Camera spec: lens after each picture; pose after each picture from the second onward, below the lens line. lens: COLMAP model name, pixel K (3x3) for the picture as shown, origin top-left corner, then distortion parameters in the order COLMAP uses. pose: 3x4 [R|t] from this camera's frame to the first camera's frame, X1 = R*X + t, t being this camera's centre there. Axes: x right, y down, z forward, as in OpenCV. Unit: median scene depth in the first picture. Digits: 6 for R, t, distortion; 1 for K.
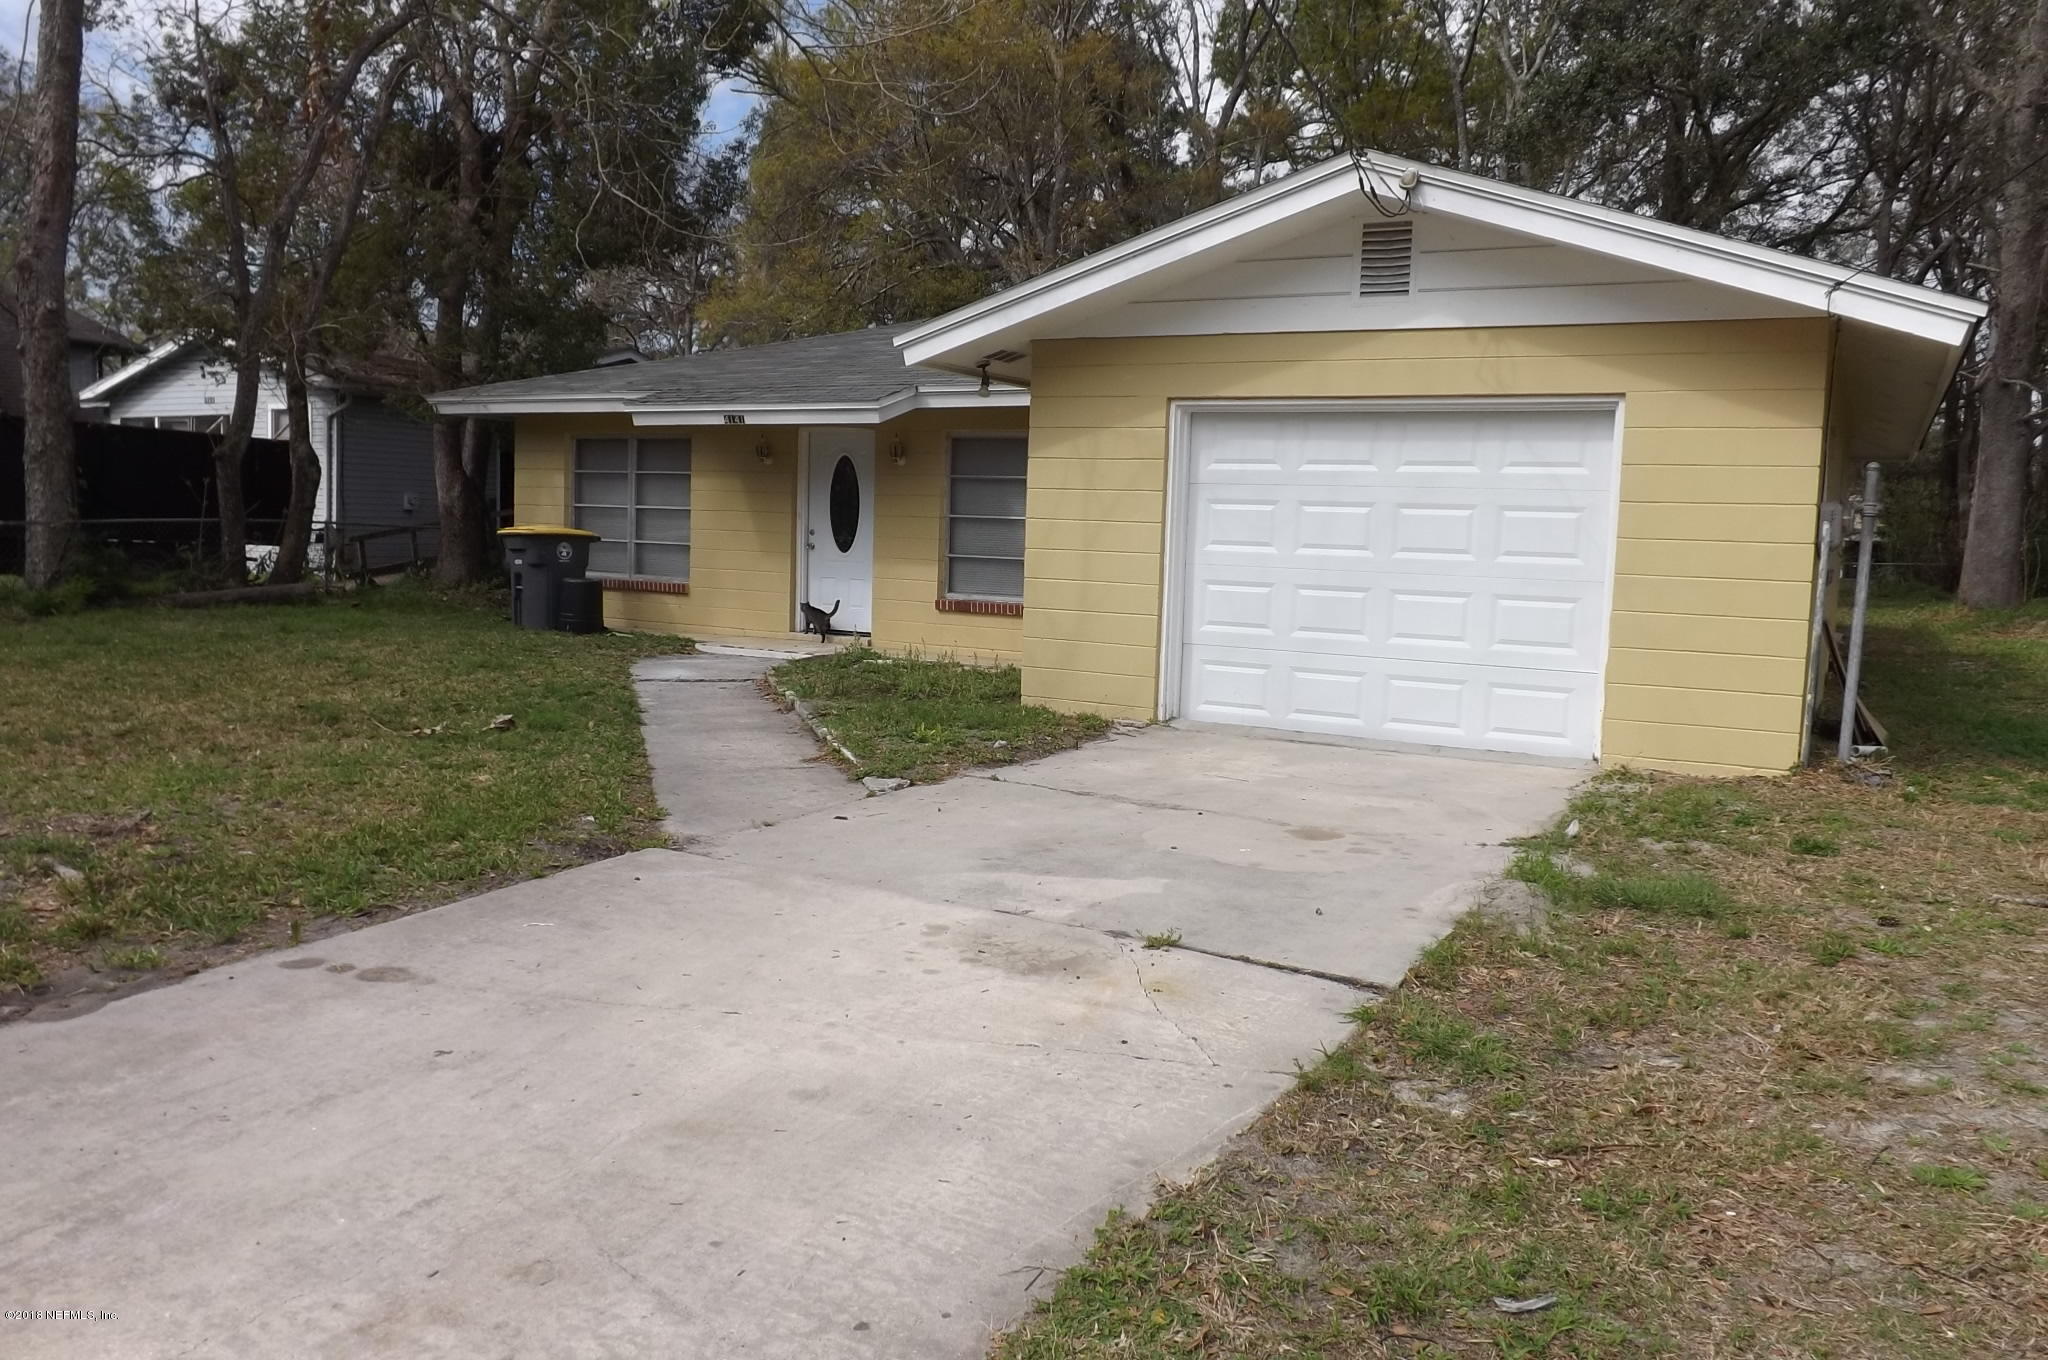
lens RADIAL K [[1489.1, 0, 1024.0], [0, 1489.1, 680.0], [0, 0, 1]] dist [-0.052041, 0.011853]
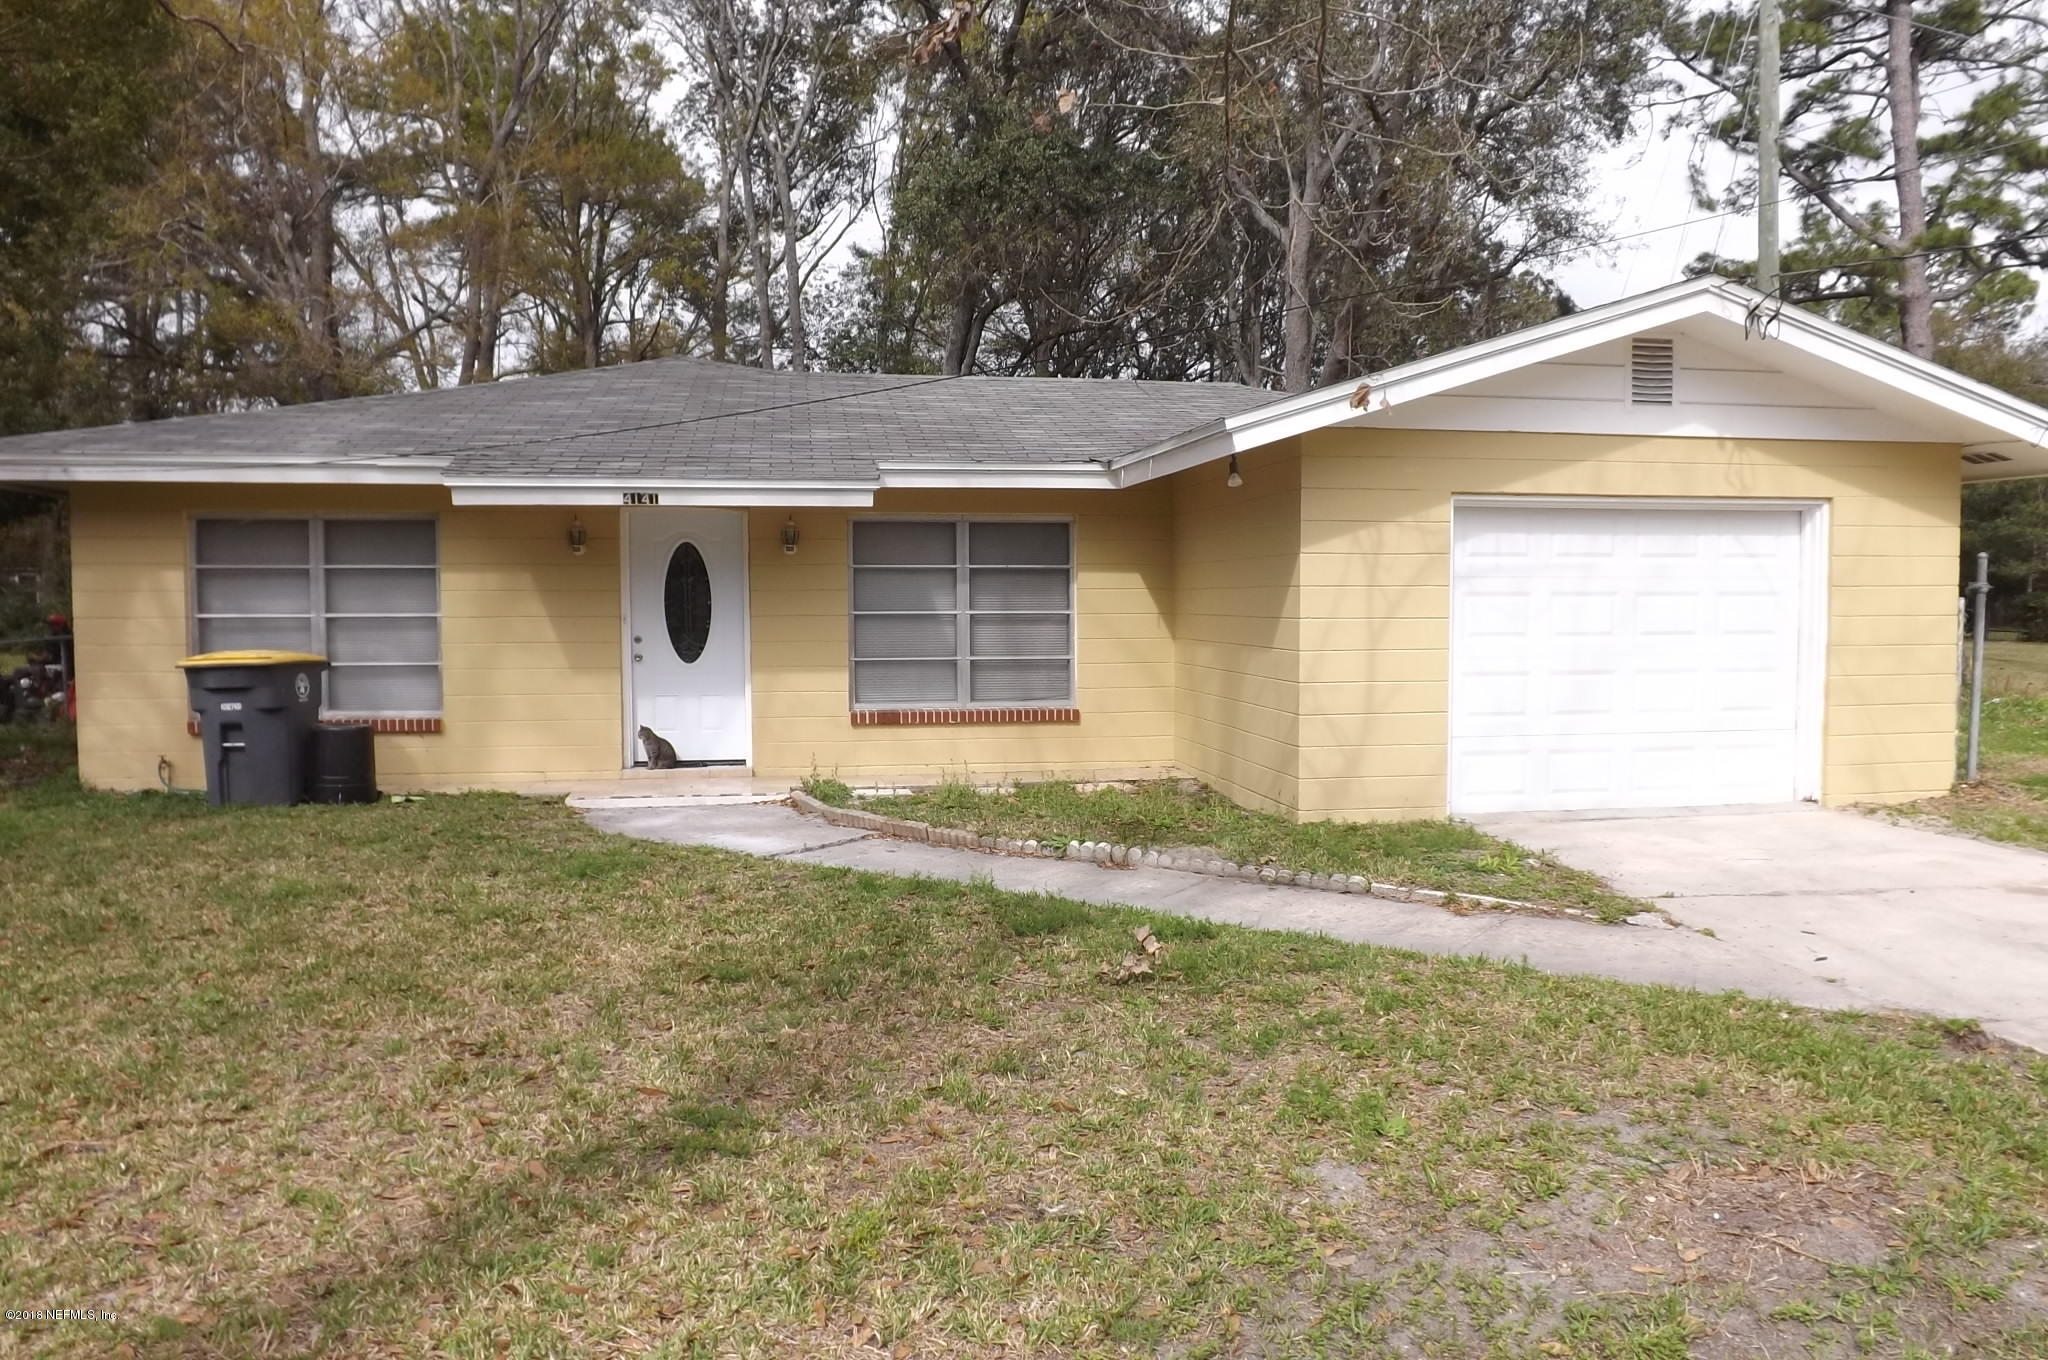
lens RADIAL K [[1489.1, 0, 1024.0], [0, 1489.1, 680.0], [0, 0, 1]] dist [-0.052041, 0.011853]
pose [[0.774472, -0.069750, 0.628752, -0.515756], [0.093799, 0.995578, -0.005095, -0.059399], [-0.625616, 0.062922, 0.777590, 0.285346]]
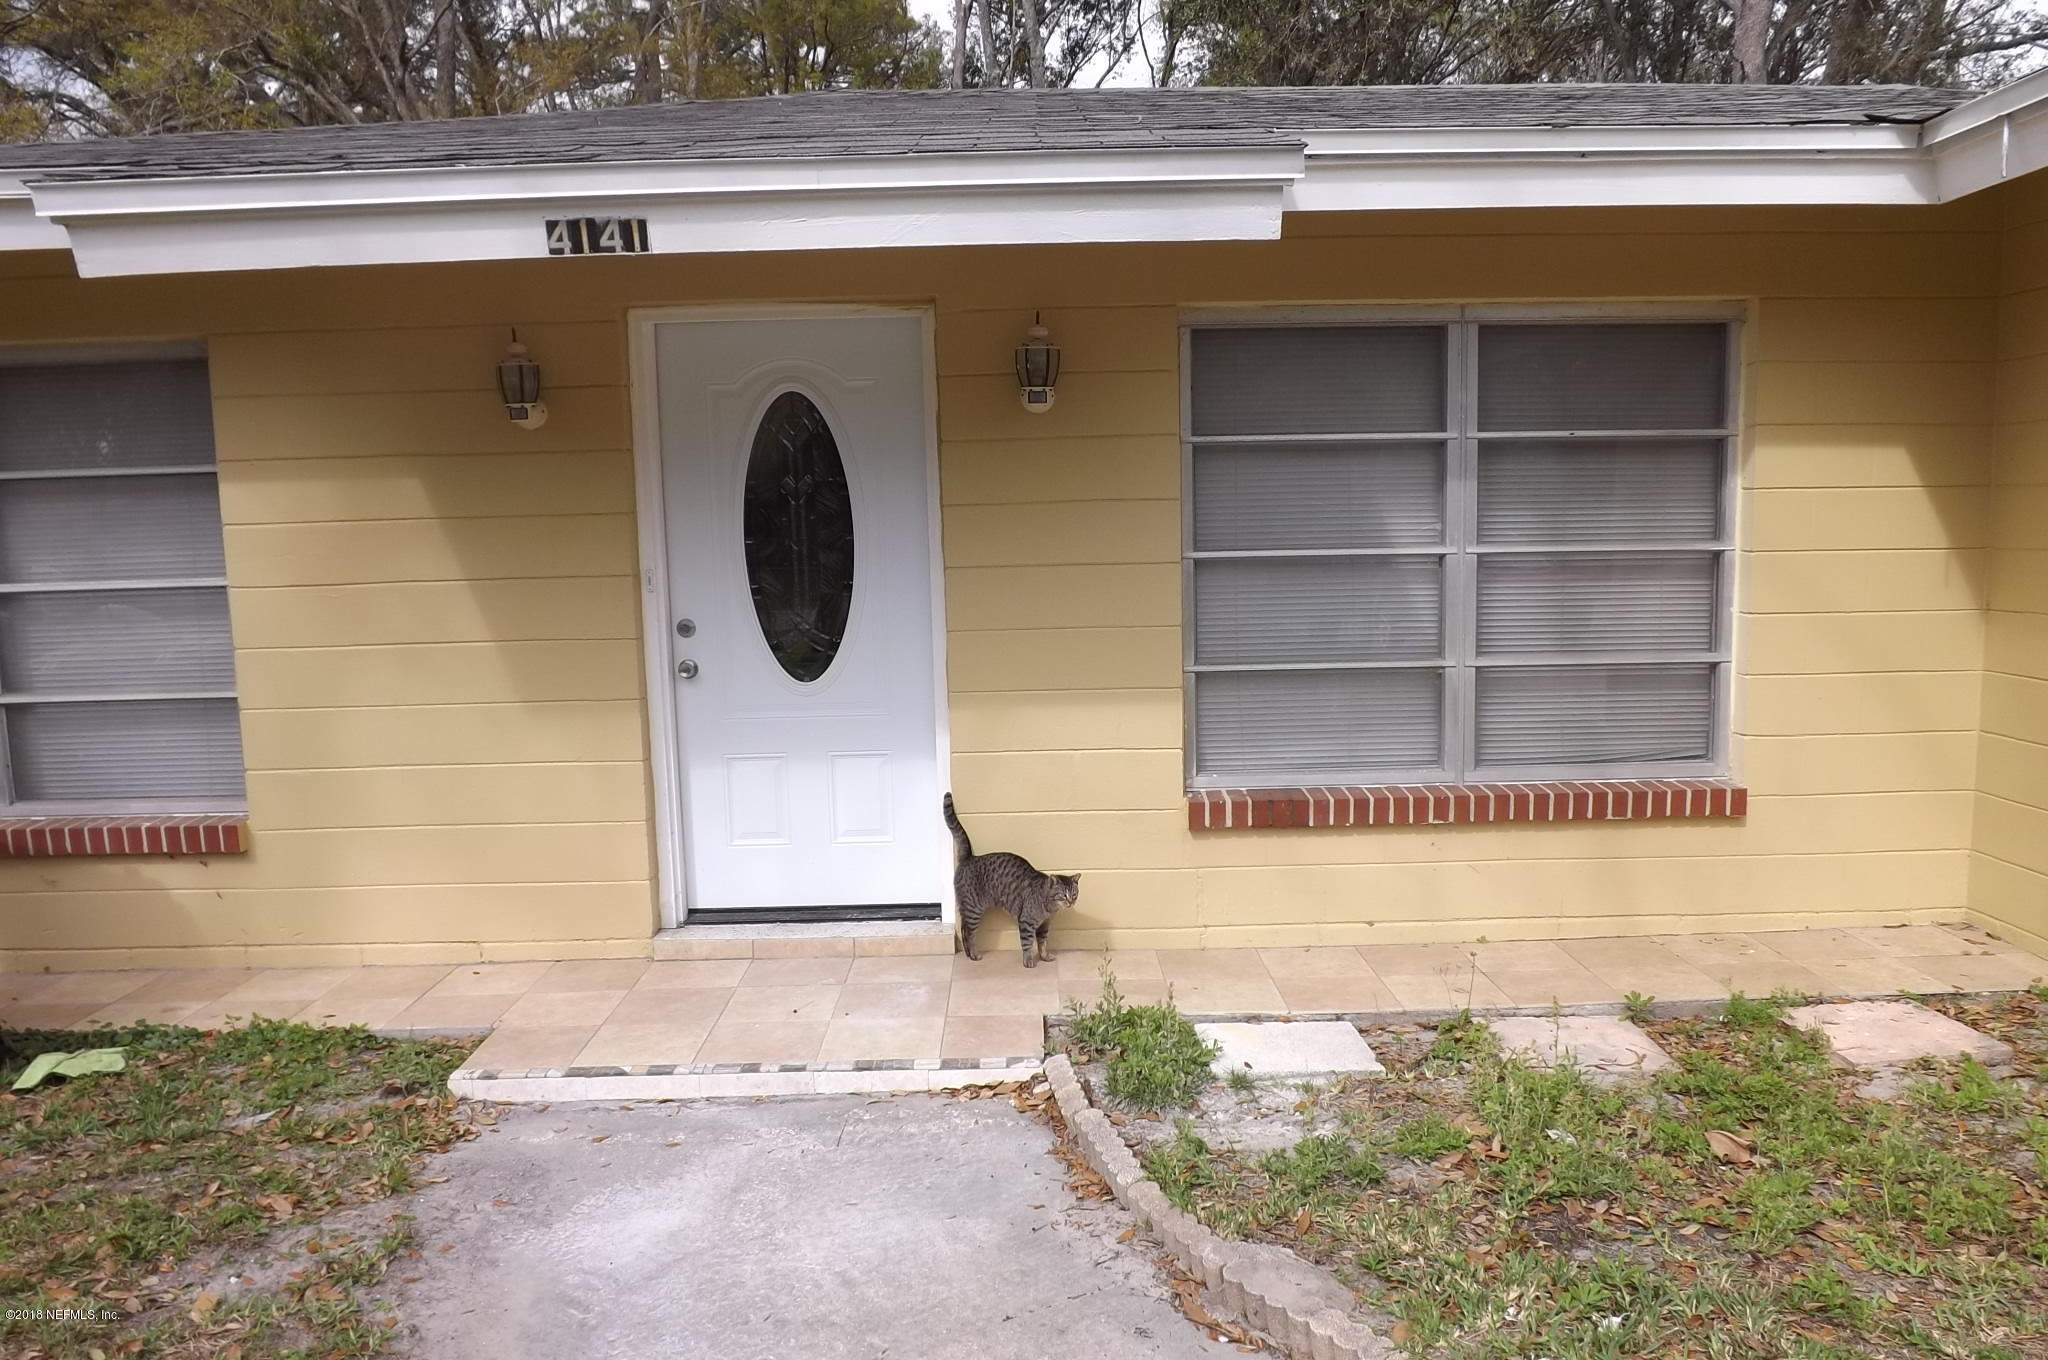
lens RADIAL K [[1506.9, 0, 1059.2], [0, 1506.9, 730.3], [0, 0, 1]] dist [-0.060376, 0.001527]
pose [[0.858016, -0.120380, 0.499317, -0.260162], [0.103561, 0.992727, 0.061380, -0.095477], [-0.503075, -0.000955, 0.864242, 0.718623]]
